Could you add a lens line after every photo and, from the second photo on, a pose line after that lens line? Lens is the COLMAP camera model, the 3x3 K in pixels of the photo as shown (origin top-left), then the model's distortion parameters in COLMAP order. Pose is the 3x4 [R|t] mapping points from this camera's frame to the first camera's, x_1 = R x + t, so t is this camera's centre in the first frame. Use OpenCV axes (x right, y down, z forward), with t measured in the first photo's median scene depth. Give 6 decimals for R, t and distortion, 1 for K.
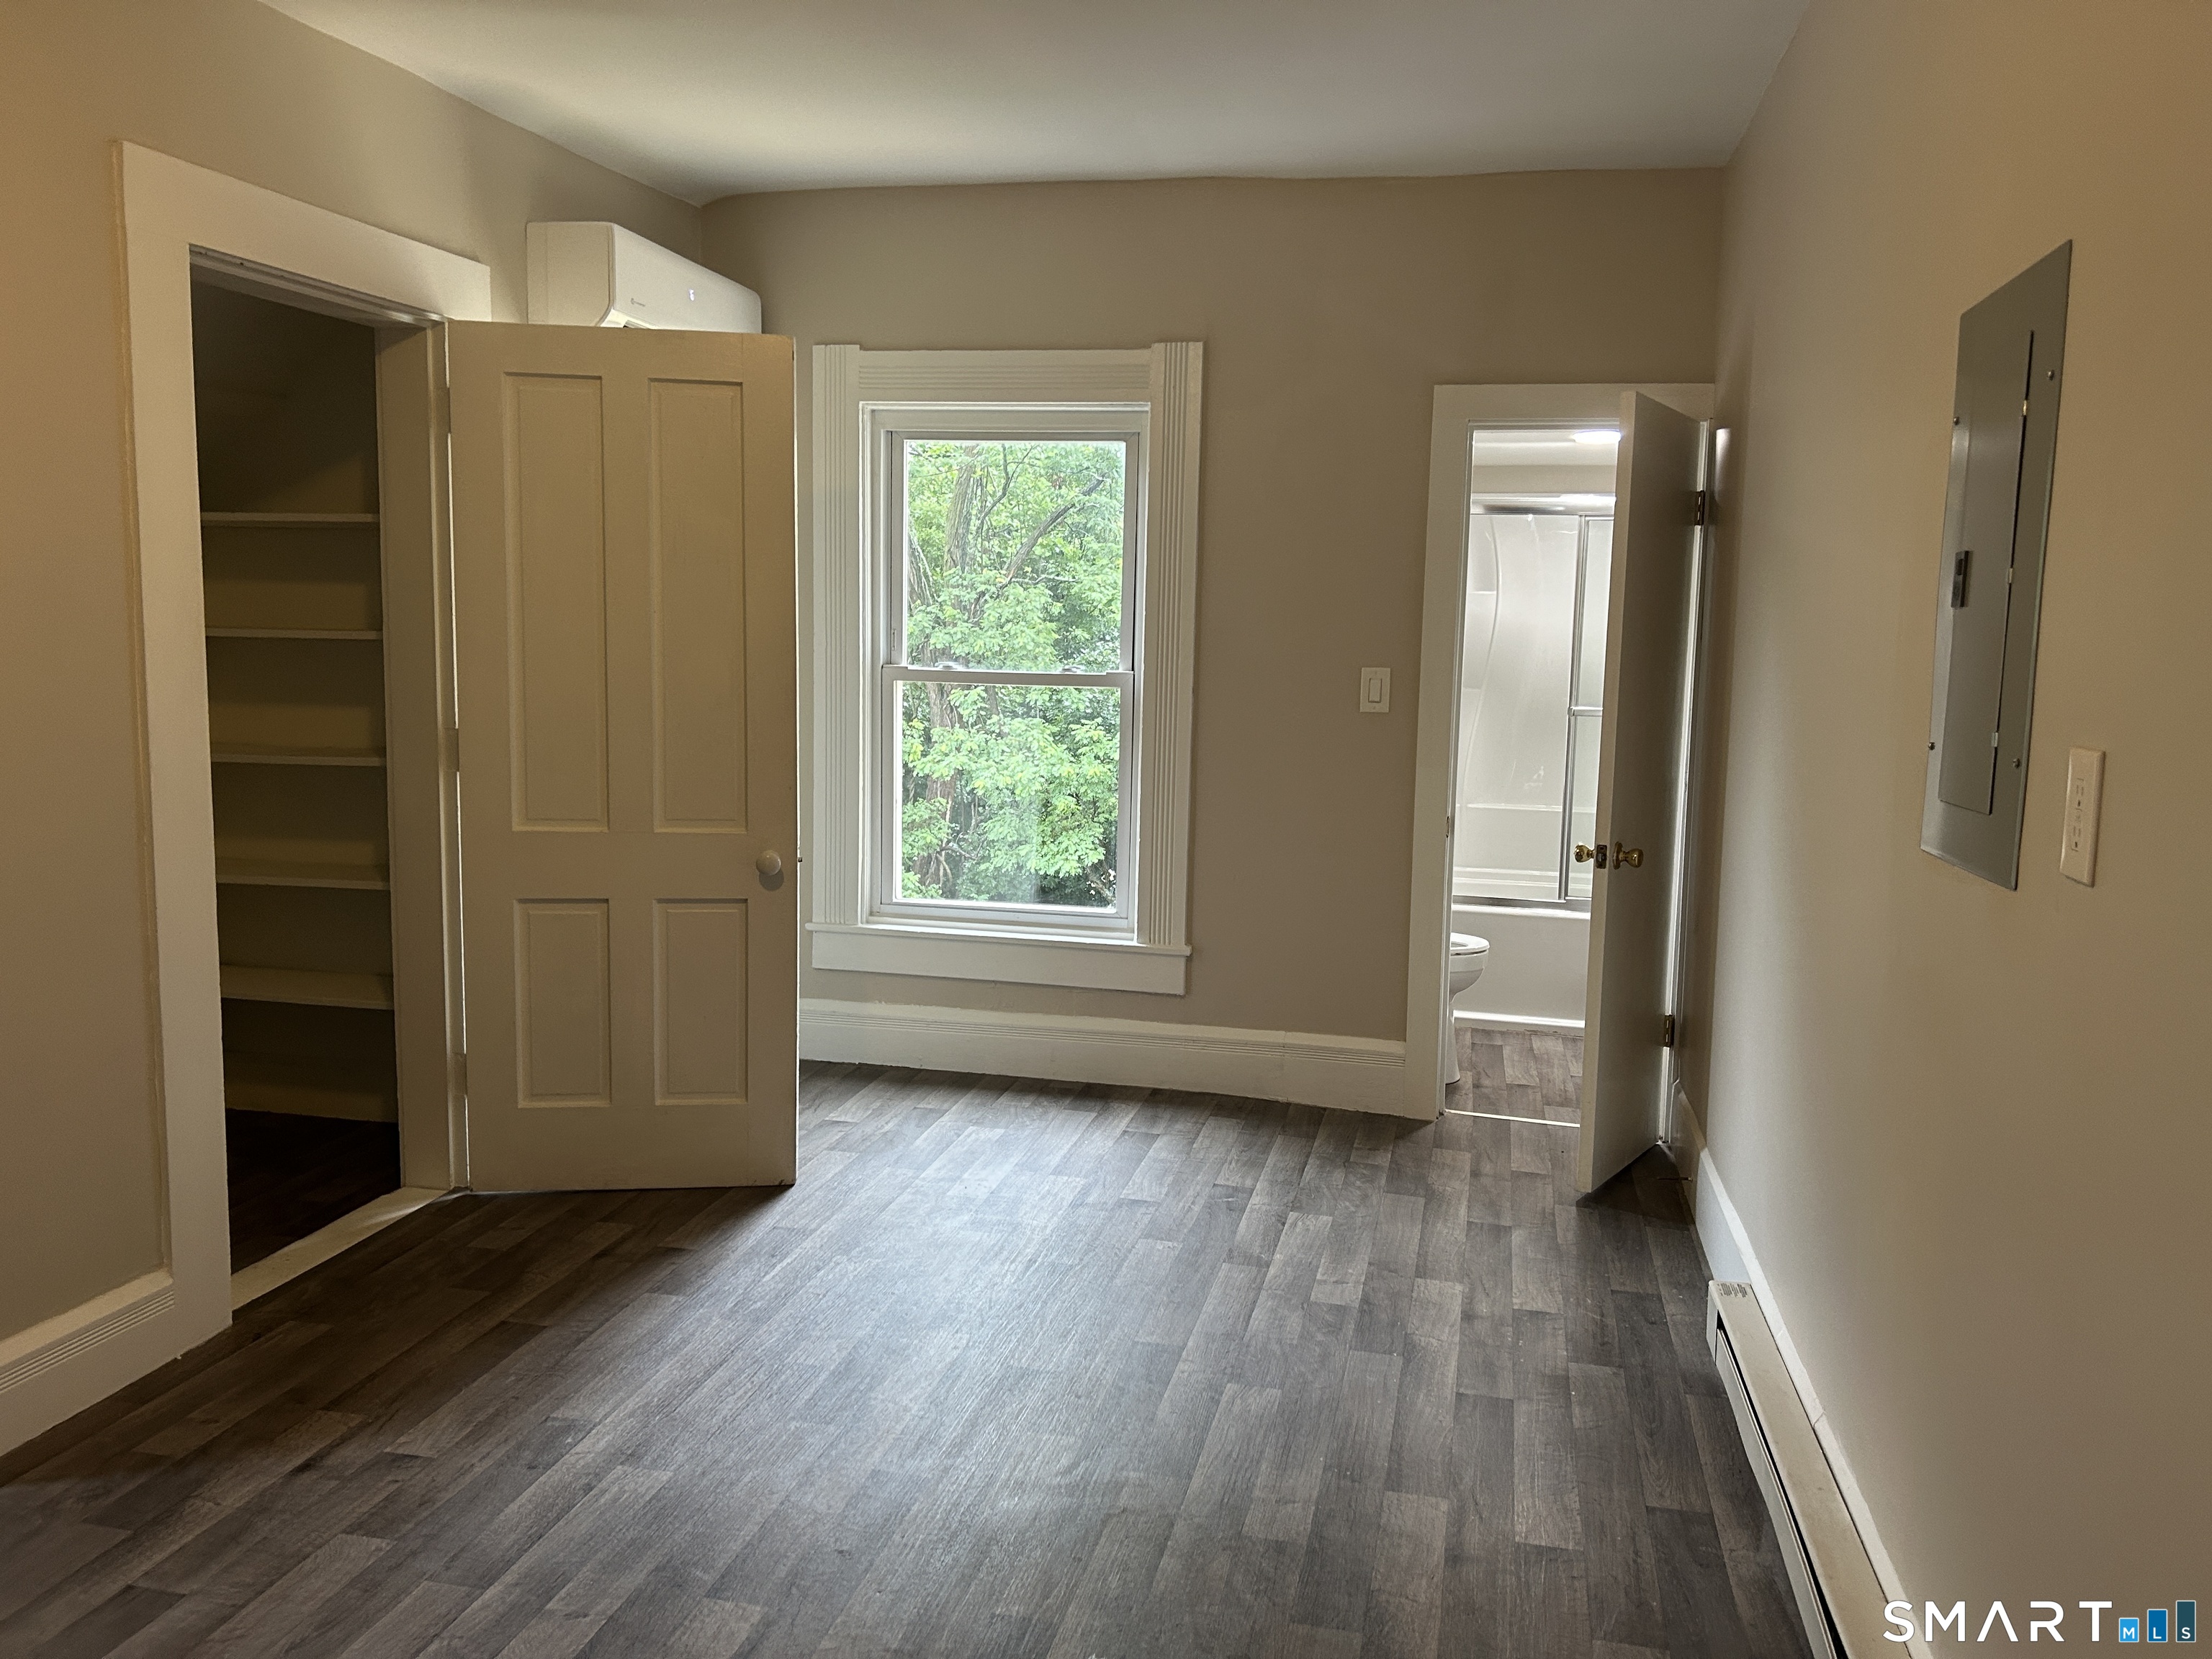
lens RADIAL K [[1668.4, 0, 1096.6], [0, 1668.4, 821.6], [0, 0, 1]] dist [0.114496, -0.001452]
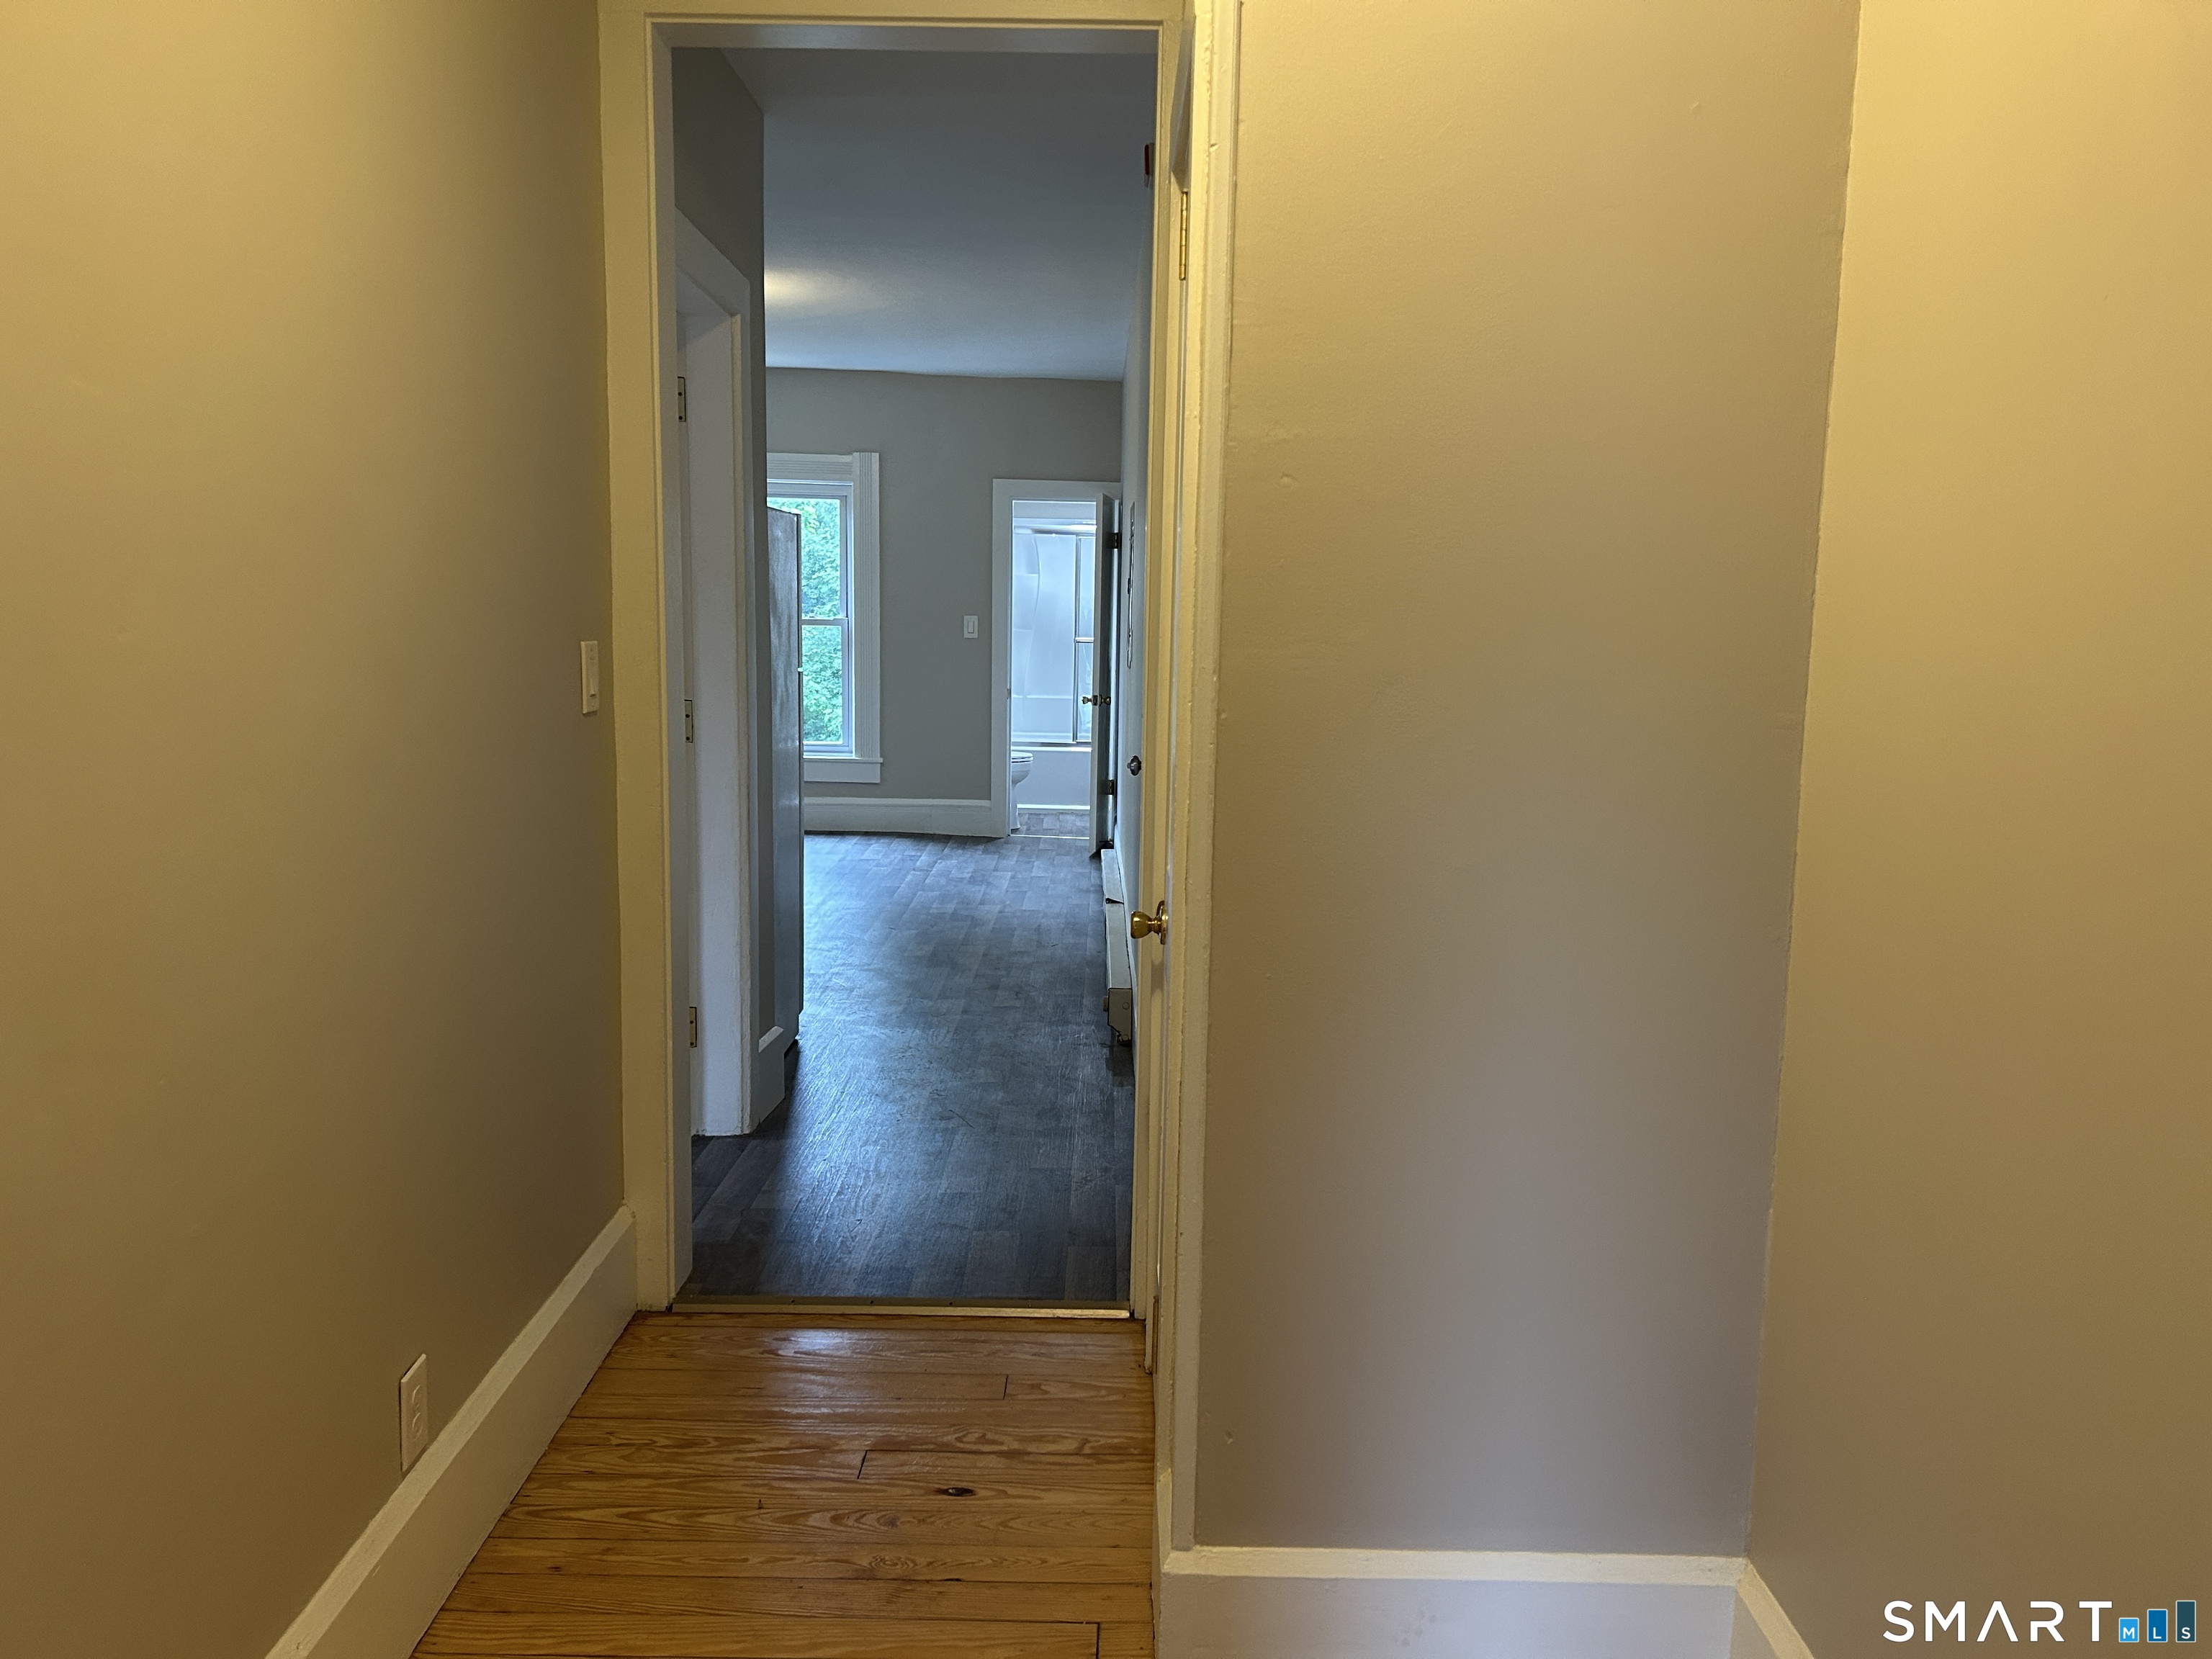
lens RADIAL K [[1668.4, 0, 1096.6], [0, 1668.4, 821.6], [0, 0, 1]] dist [0.114496, -0.001452]
pose [[0.973422, -0.033177, 0.226602, -0.152585], [0.028440, 0.999304, 0.024138, 0.112706], [-0.227245, -0.017052, 0.973688, -1.011679]]
